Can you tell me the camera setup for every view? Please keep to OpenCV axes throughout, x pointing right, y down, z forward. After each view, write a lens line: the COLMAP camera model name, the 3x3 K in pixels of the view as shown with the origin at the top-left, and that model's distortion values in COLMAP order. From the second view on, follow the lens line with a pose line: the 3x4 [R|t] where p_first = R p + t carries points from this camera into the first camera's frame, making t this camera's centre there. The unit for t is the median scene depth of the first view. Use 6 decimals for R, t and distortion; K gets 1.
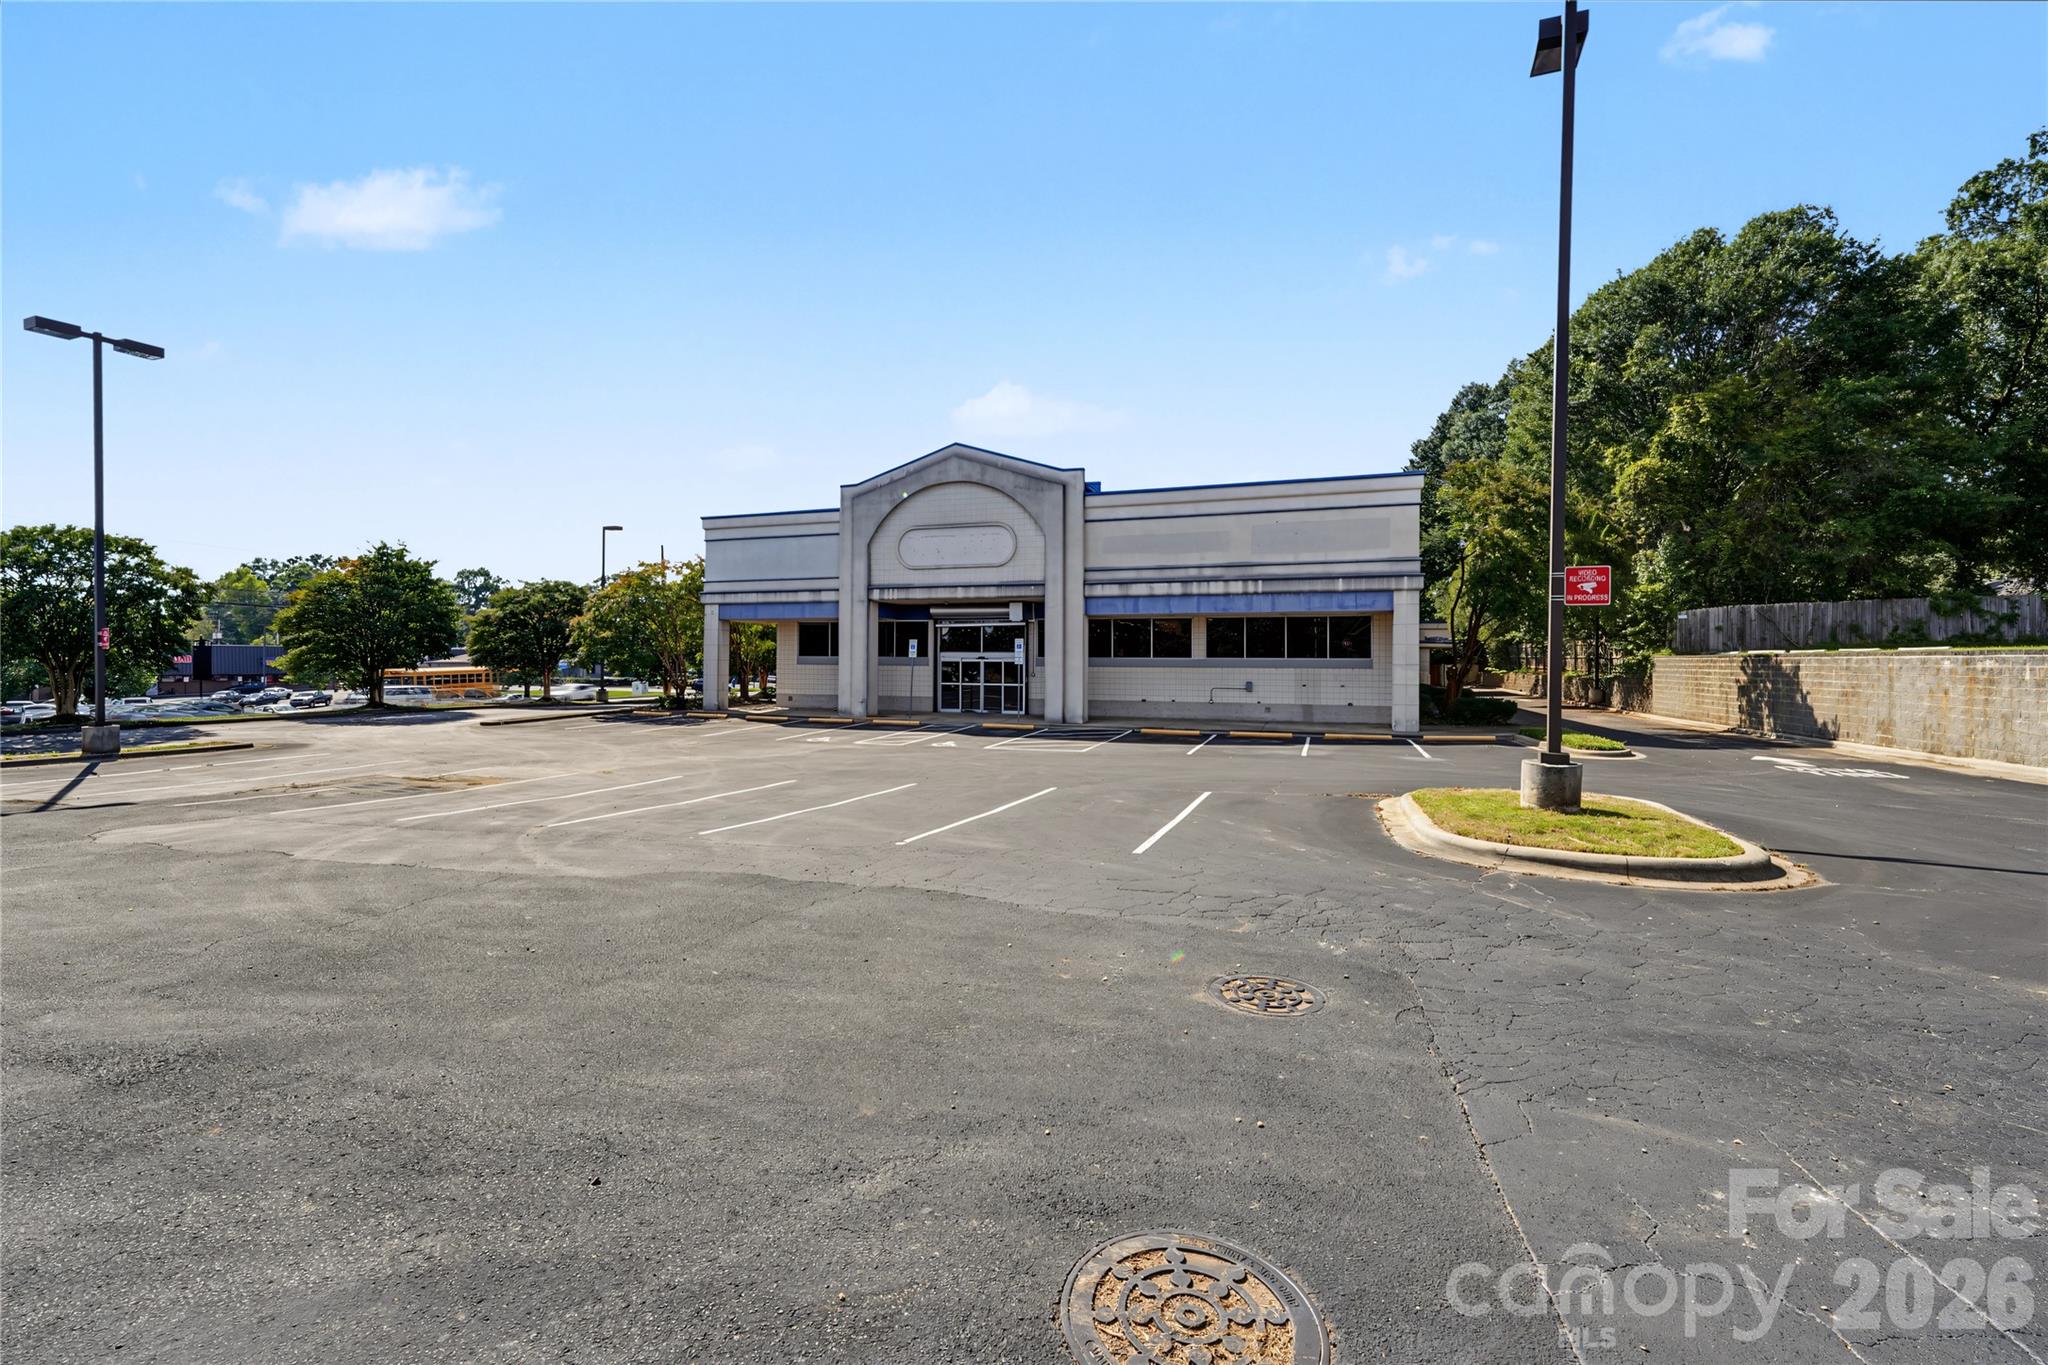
lens RADIAL K [[849.1, 0, 1016.6], [0, 849.1, 654.8], [0, 0, 1]] dist [0.005794, -0.001760]
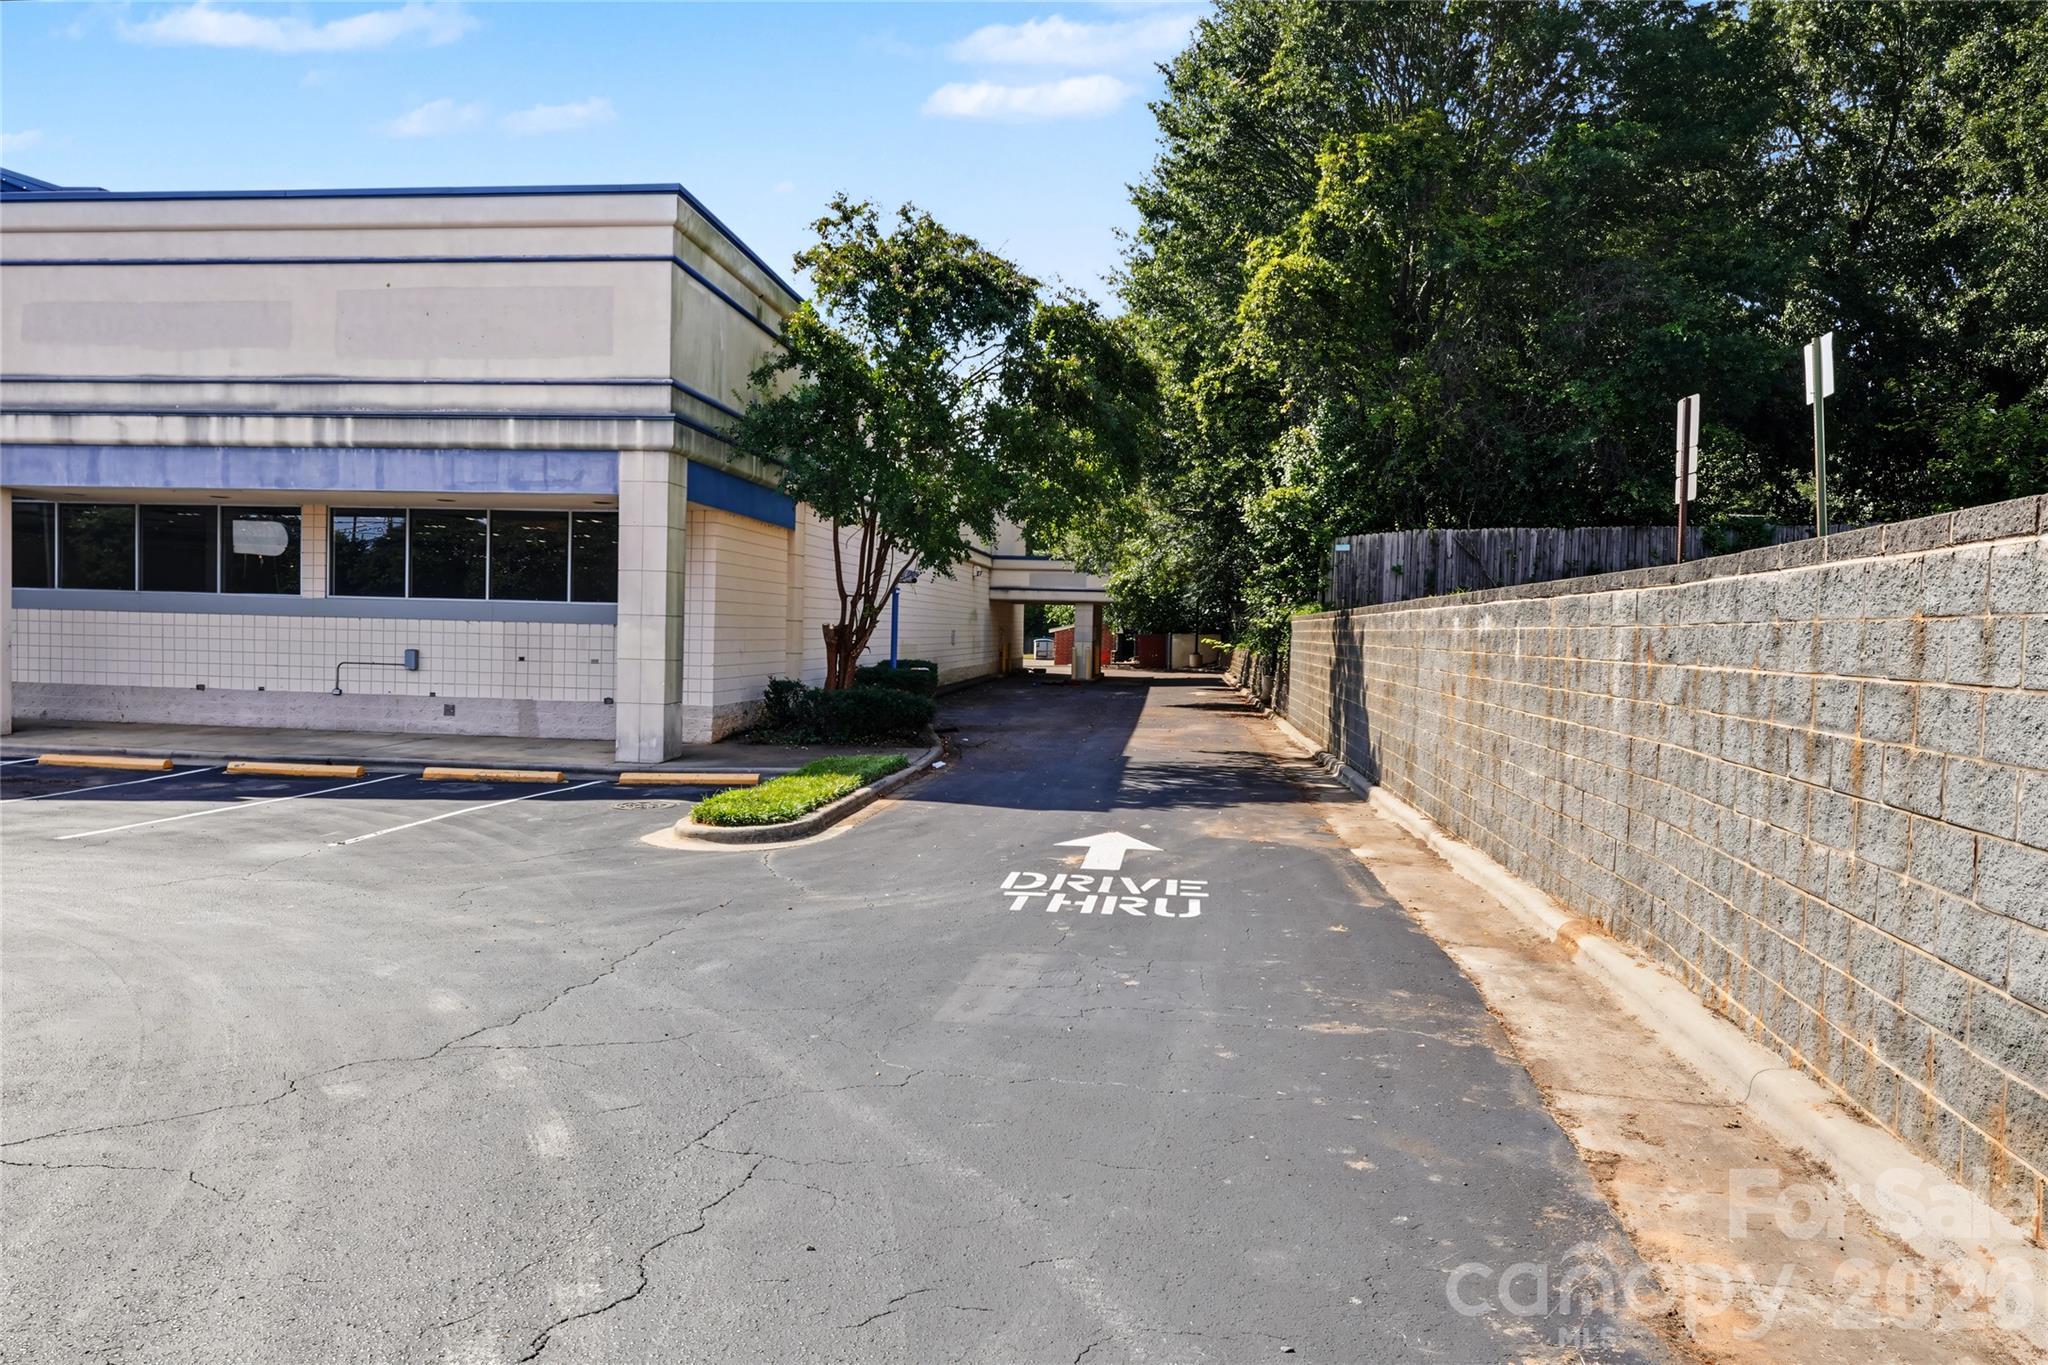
lens RADIAL K [[1301.0, 0, 999.7], [0, 1301.0, 665.6], [0, 0, 1]] dist [0.005538, -0.002290]
pose [[0.975605, 0.014584, 0.219050, 0.414537], [-0.023525, 0.998991, 0.038268, 0.005772], [-0.218271, -0.042488, 0.974963, 0.236992]]
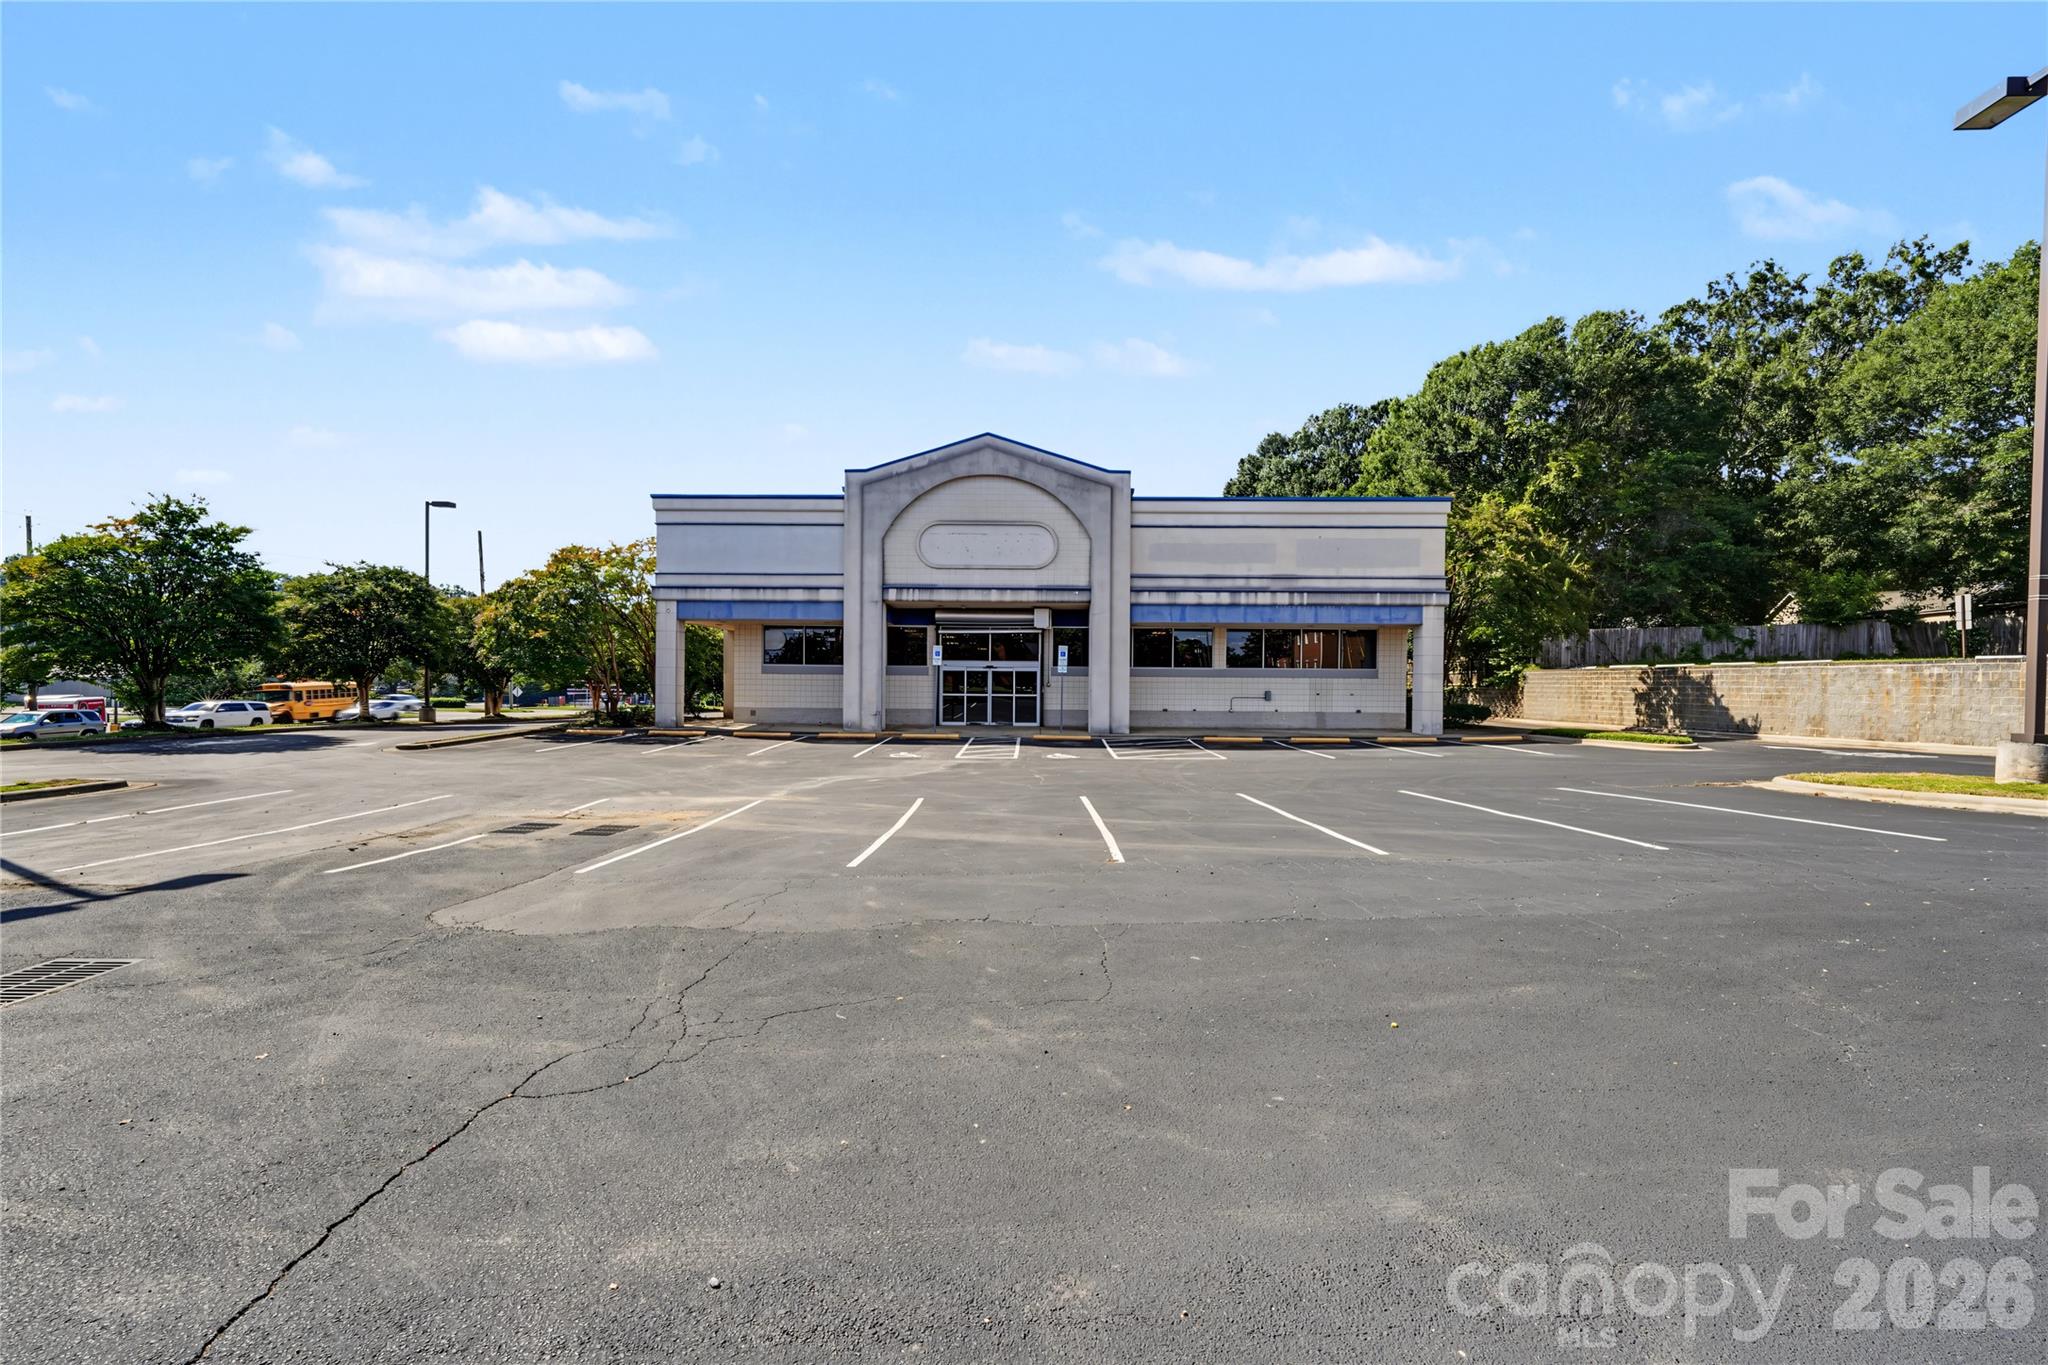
lens RADIAL K [[849.1, 0, 1015.7], [0, 849.1, 680.8], [0, 0, 1]] dist [0.005794, -0.001760]
pose [[0.946177, 0.003095, 0.323635, -0.341785], [-0.005151, 0.999972, 0.005496, 0.014571], [-0.323609, -0.006867, 0.946166, 0.113990]]
